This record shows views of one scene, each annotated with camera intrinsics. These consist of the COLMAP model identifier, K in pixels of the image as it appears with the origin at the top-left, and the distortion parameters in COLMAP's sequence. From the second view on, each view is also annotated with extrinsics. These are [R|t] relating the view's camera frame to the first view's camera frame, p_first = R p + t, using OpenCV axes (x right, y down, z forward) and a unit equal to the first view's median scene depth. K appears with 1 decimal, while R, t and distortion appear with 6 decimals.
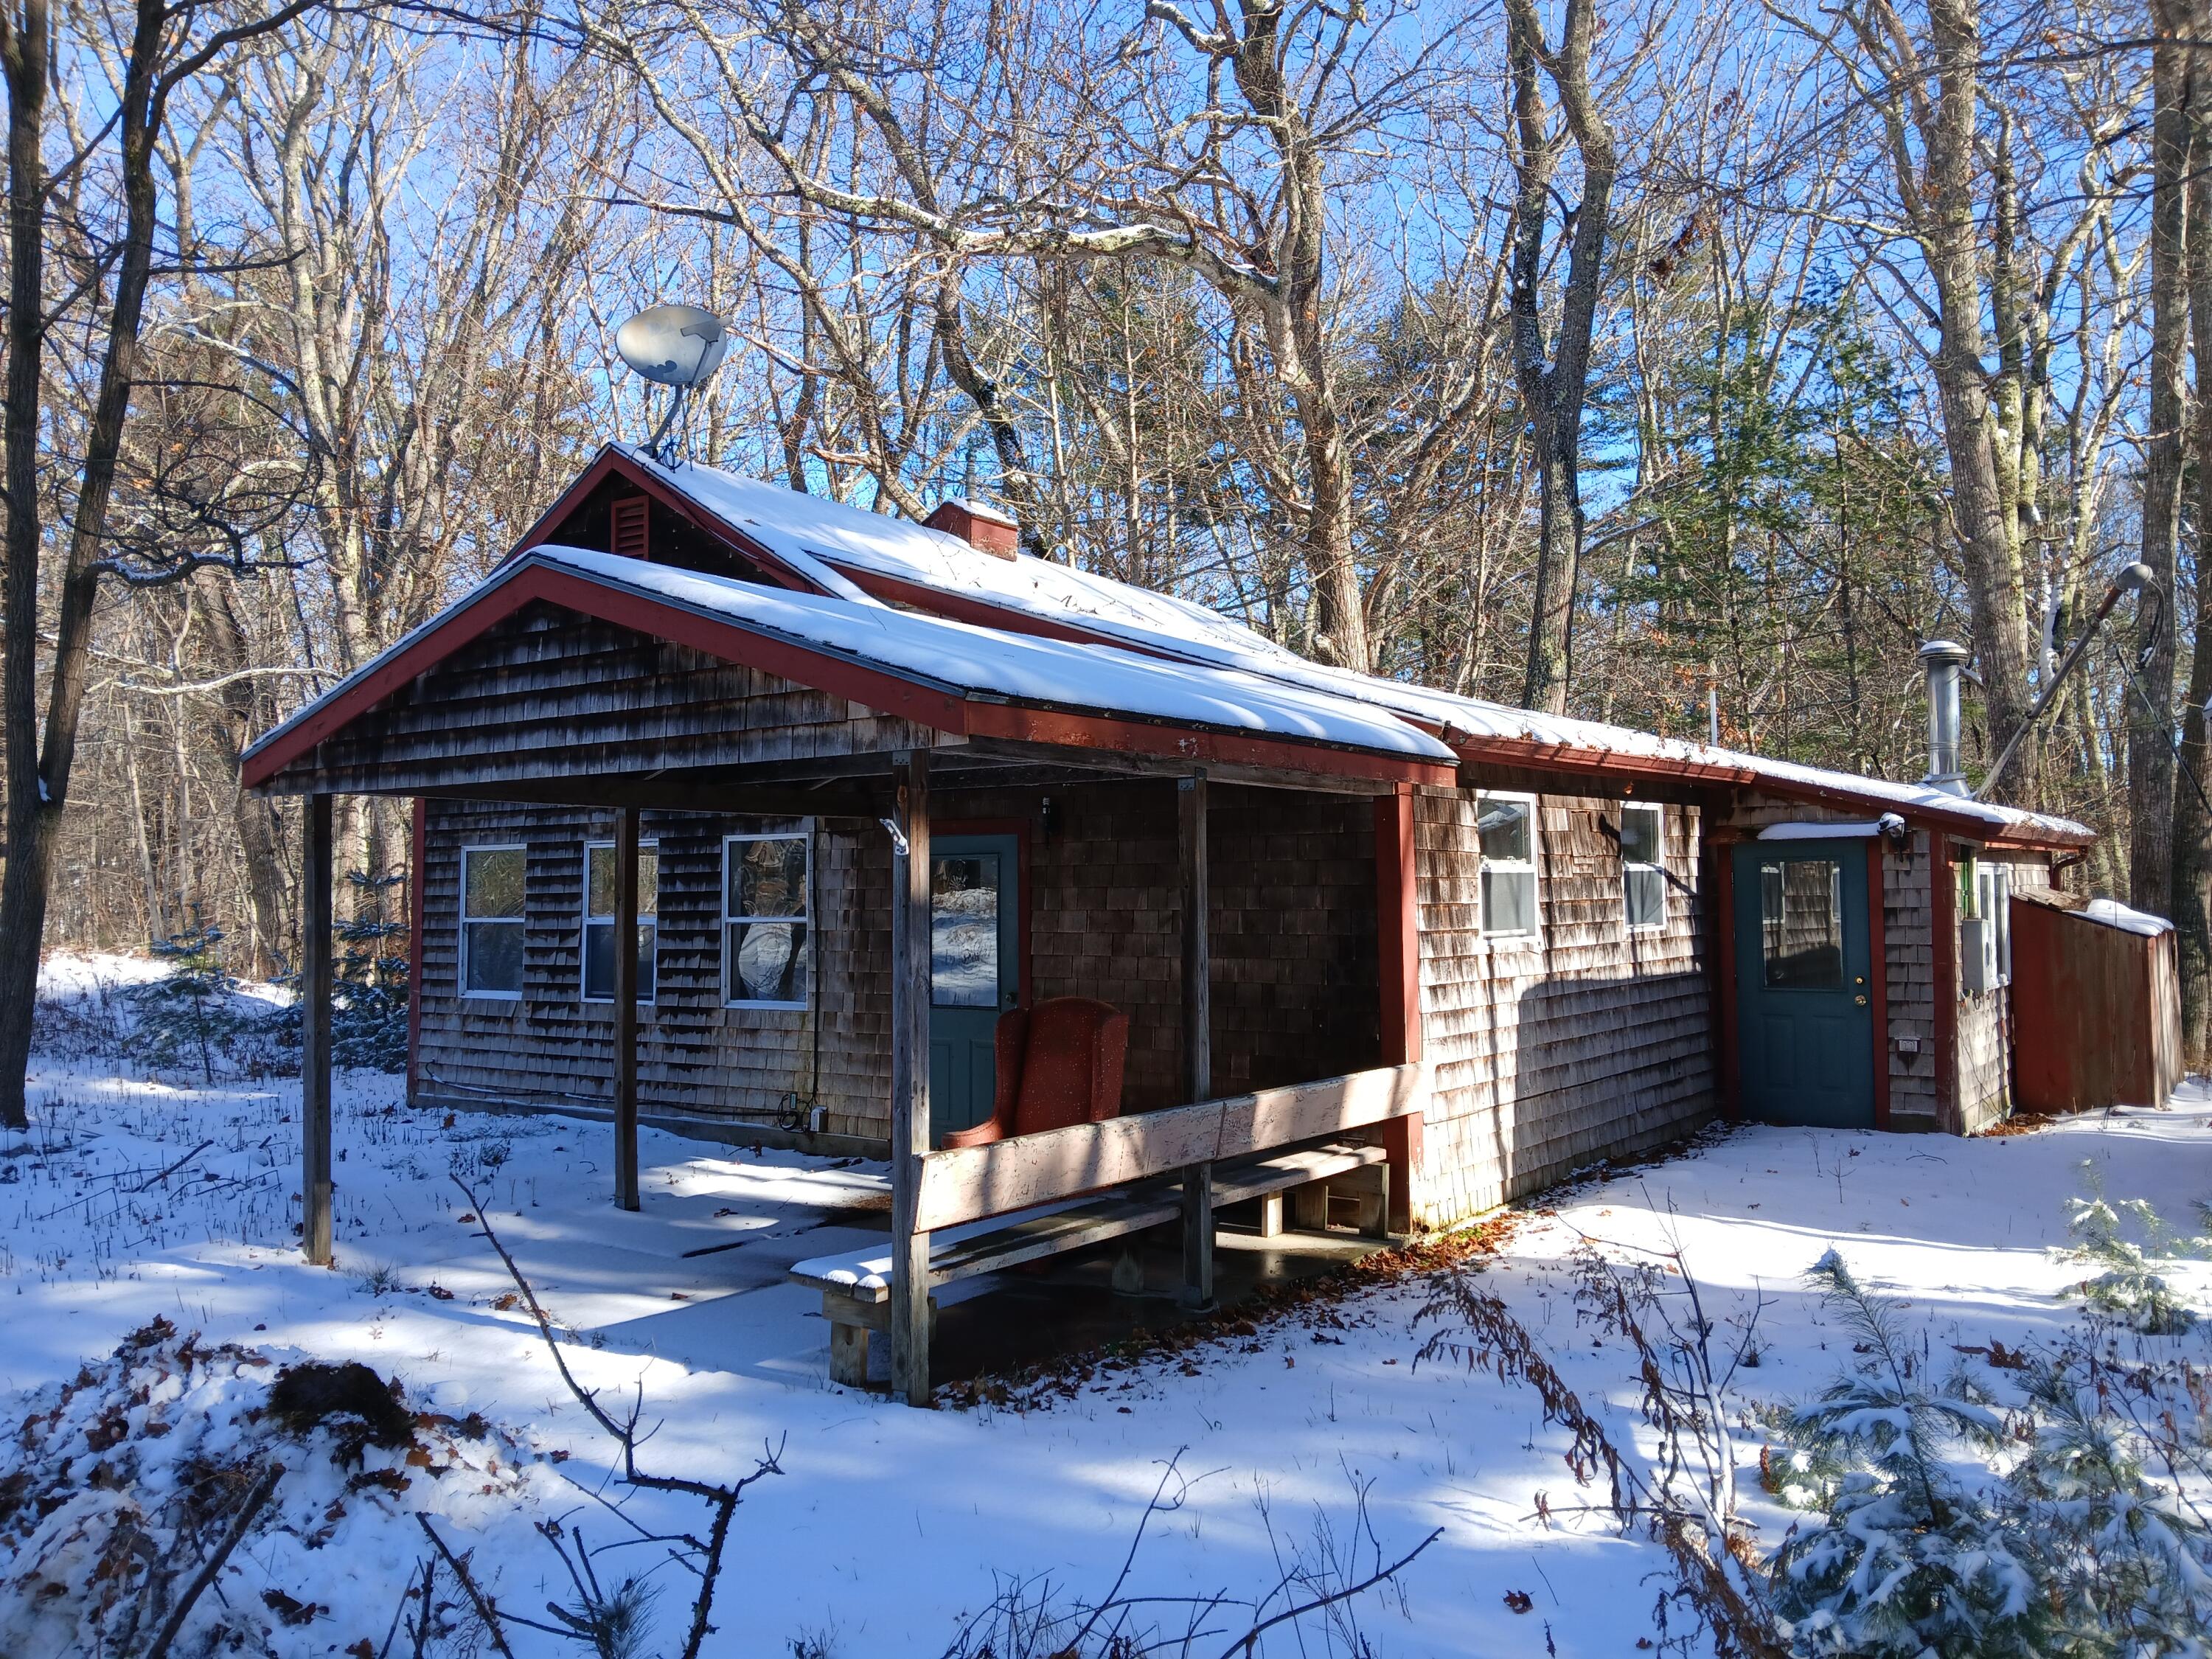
lens RADIAL K [[1696.9, 0, 1119.1], [0, 1696.9, 827.7], [0, 0, 1]] dist [0.054056, -0.094947]
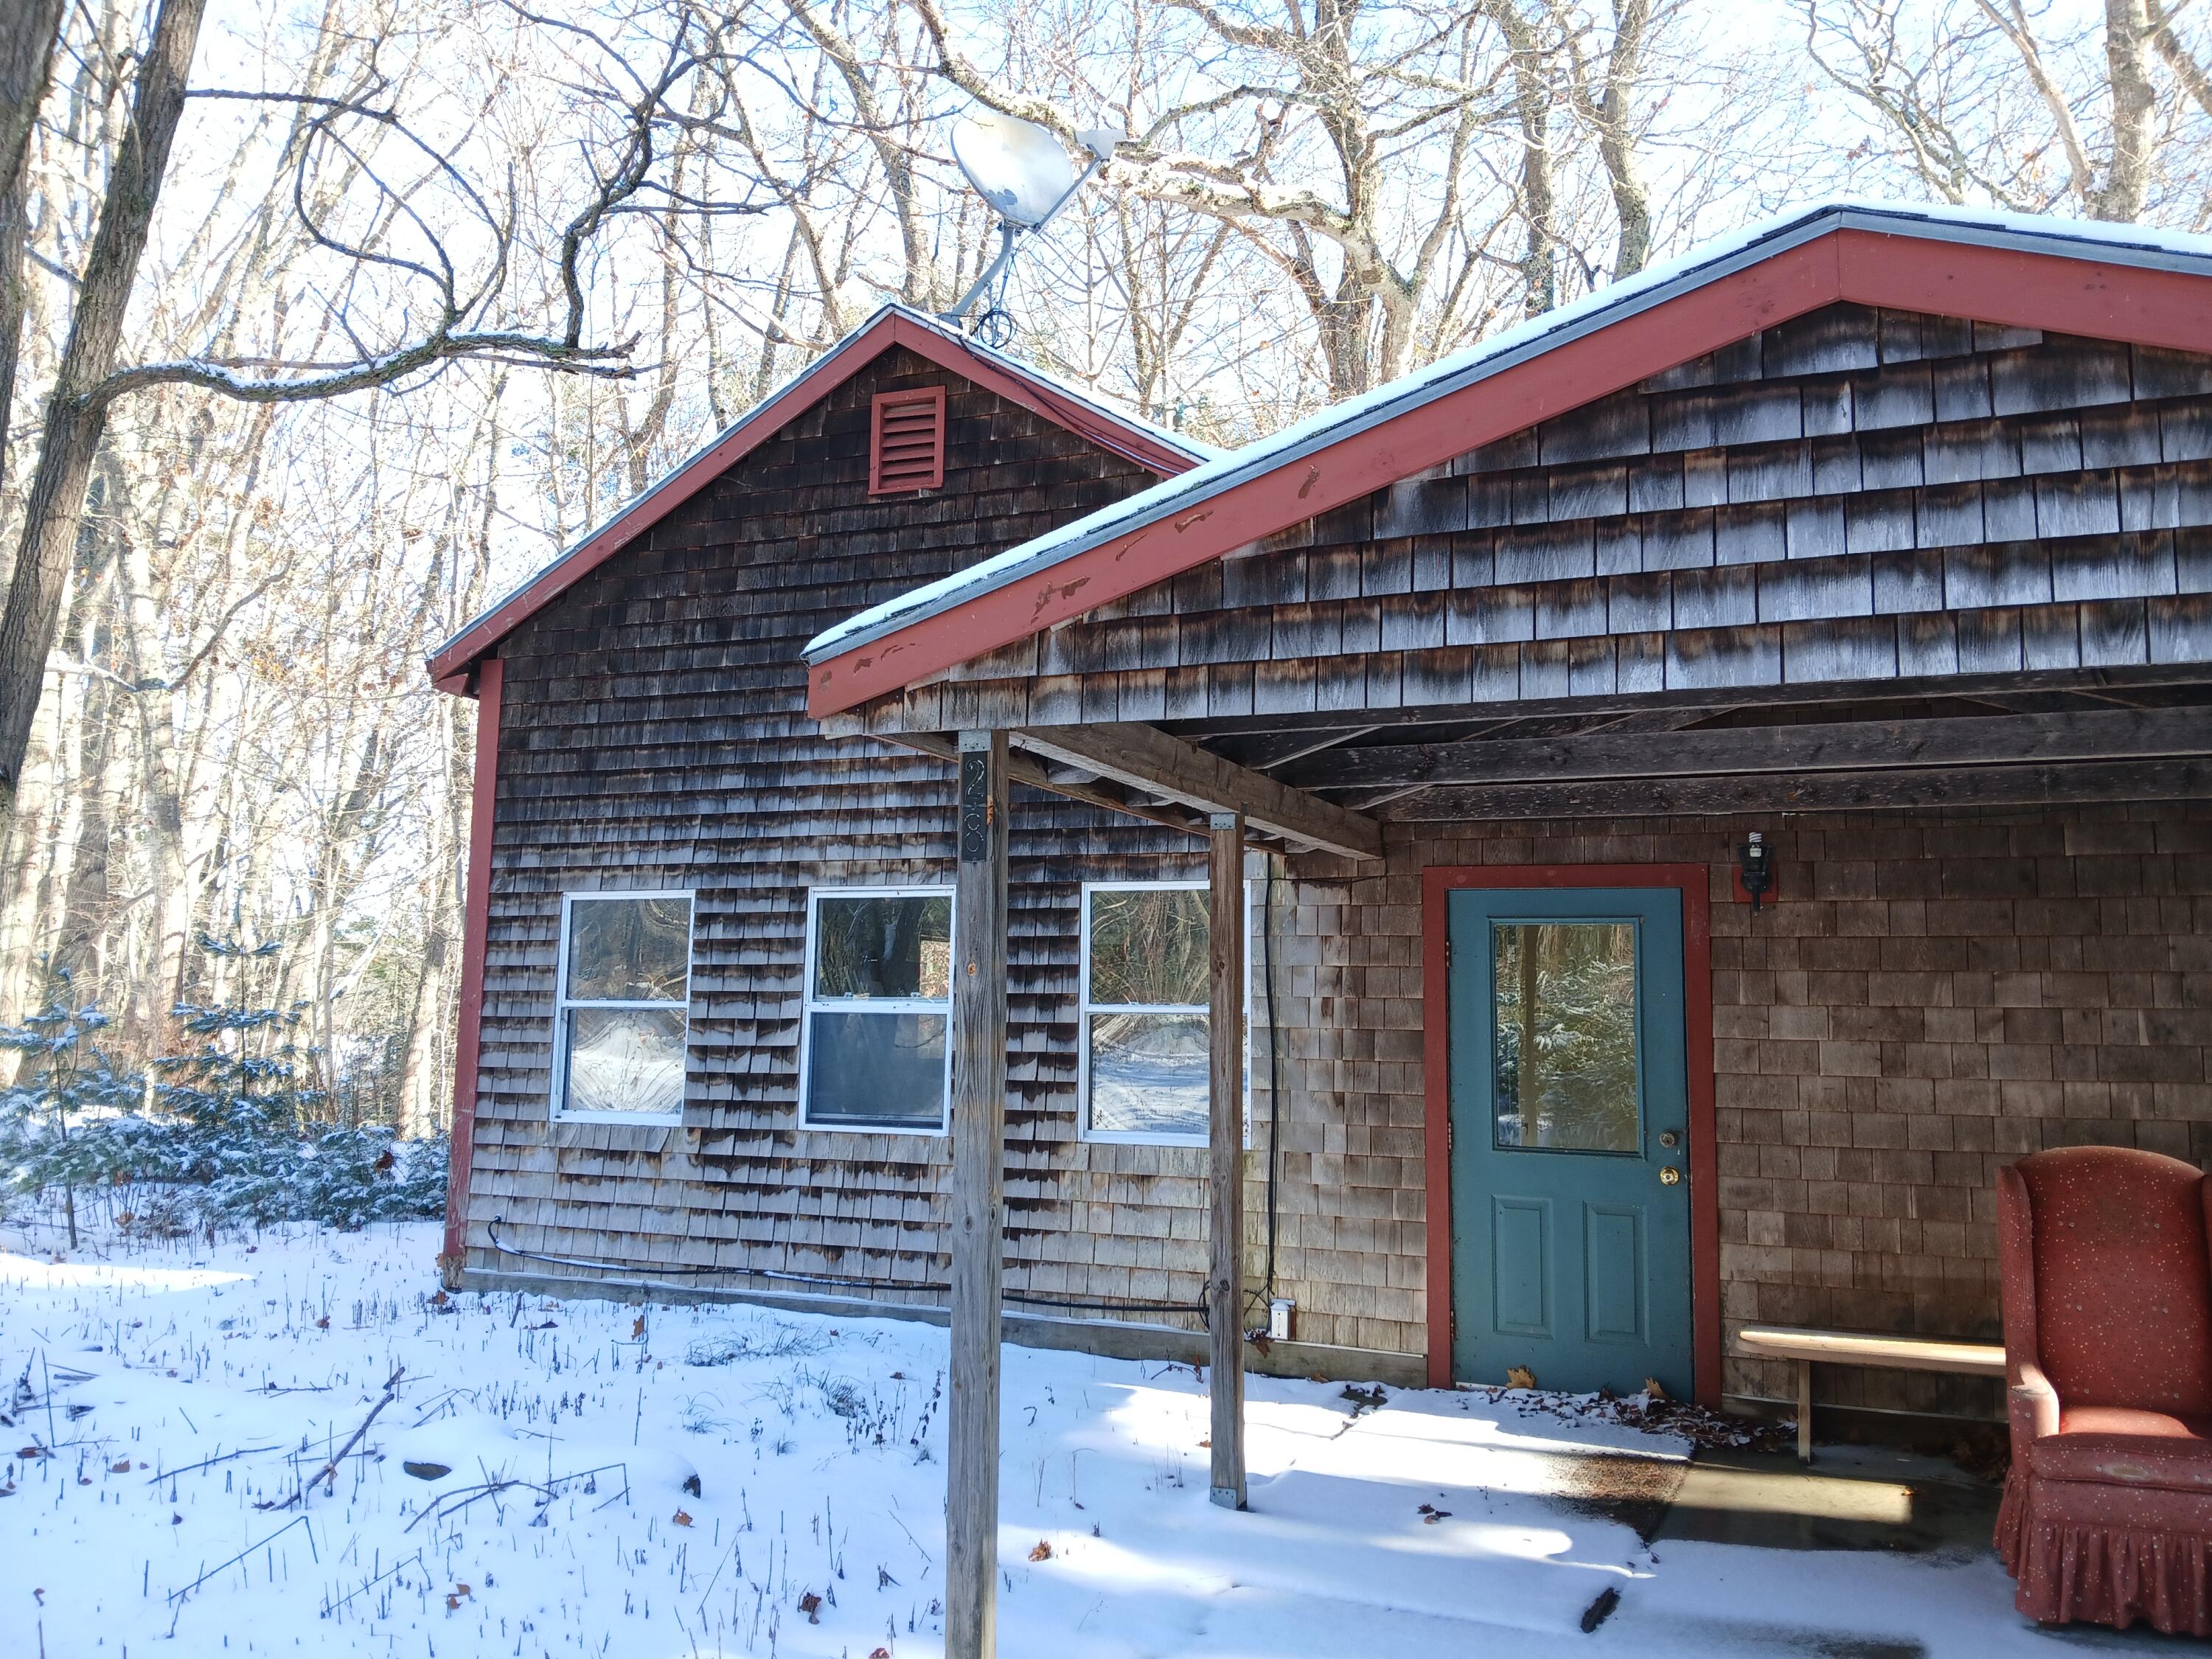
lens RADIAL K [[1696.9, 0, 1114.7], [0, 1696.9, 829.8], [0, 0, 1]] dist [0.054056, -0.094947]
pose [[0.975461, 0.043896, 0.215752, -0.385729], [-0.030173, 0.997330, -0.066494, 0.029494], [-0.218095, 0.058353, 0.974181, 0.364311]]
